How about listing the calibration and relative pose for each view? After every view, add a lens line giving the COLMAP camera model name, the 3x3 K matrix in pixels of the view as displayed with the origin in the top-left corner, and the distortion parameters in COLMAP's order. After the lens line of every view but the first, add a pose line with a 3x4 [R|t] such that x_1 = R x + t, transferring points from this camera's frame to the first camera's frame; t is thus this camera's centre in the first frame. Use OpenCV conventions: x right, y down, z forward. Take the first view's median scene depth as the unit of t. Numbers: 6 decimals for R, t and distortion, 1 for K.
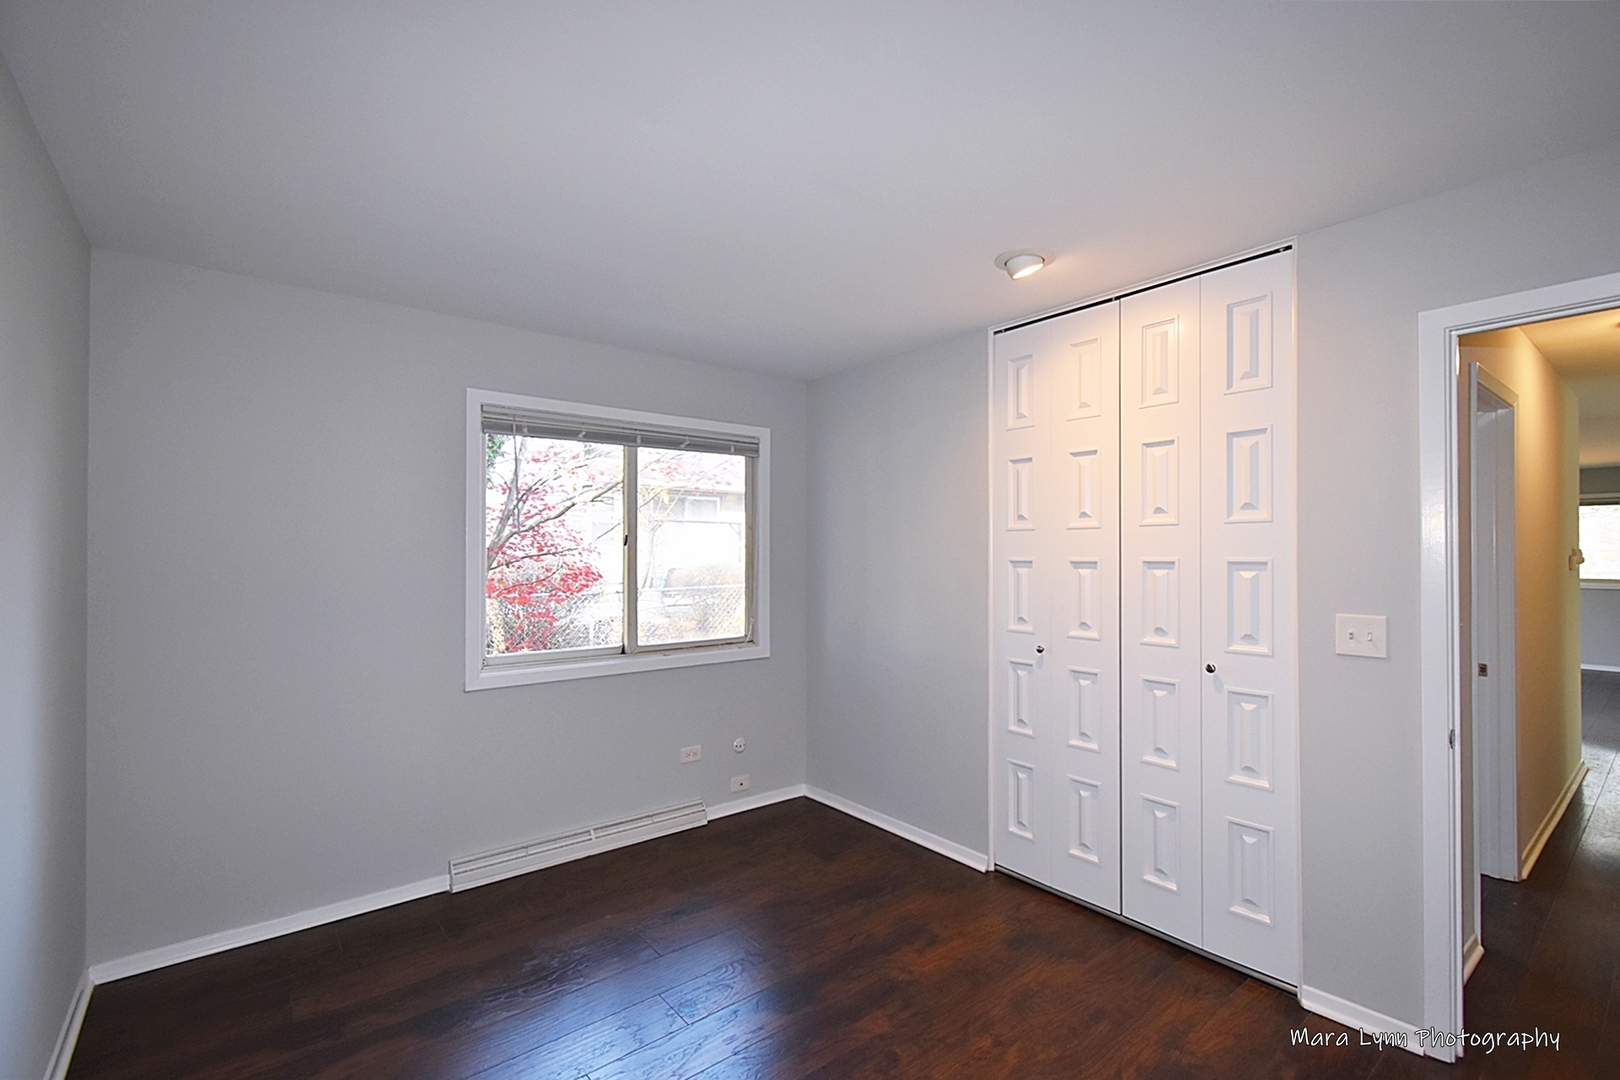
lens RADIAL K [[722.3, 0, 812.0], [0, 722.3, 550.7], [0, 0, 1]] dist [0.002468, 0.000475]
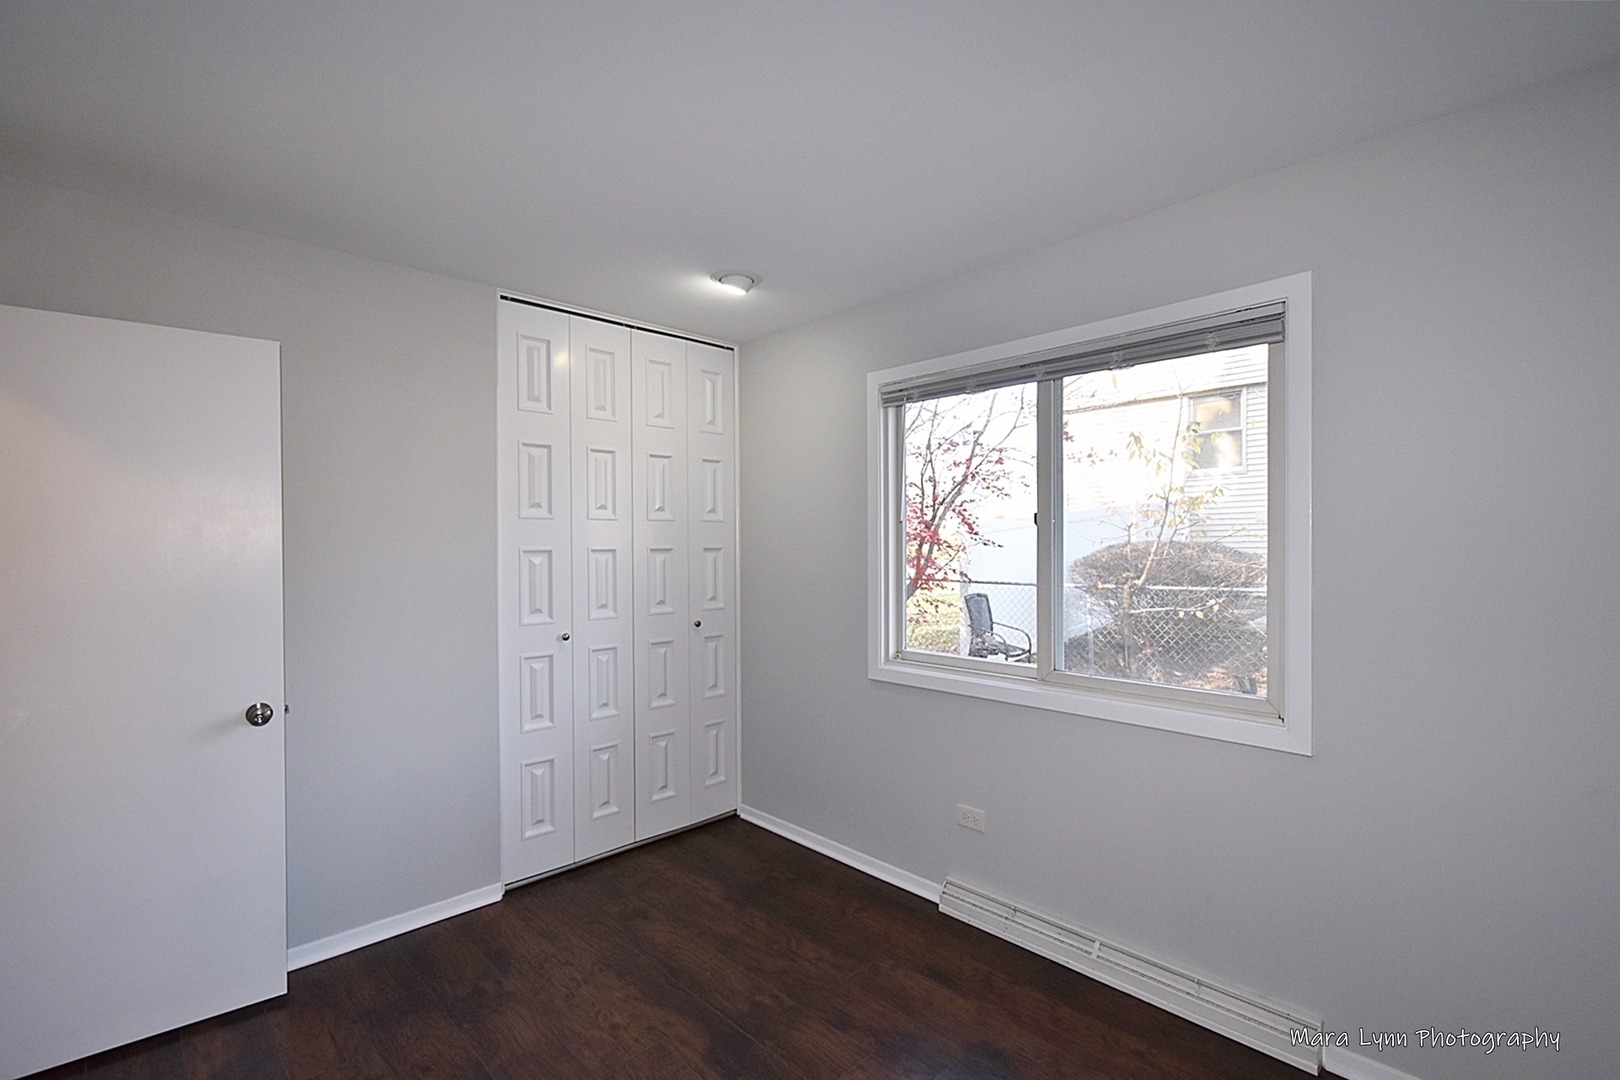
lens RADIAL K [[722.3, 0, 812.0], [0, 722.3, 550.7], [0, 0, 1]] dist [0.002468, 0.000475]
pose [[-0.086816, -0.013298, 0.996136, -1.159626], [-0.004502, 0.999906, 0.012956, 0.000358], [-0.996214, -0.003360, -0.086868, 1.189105]]
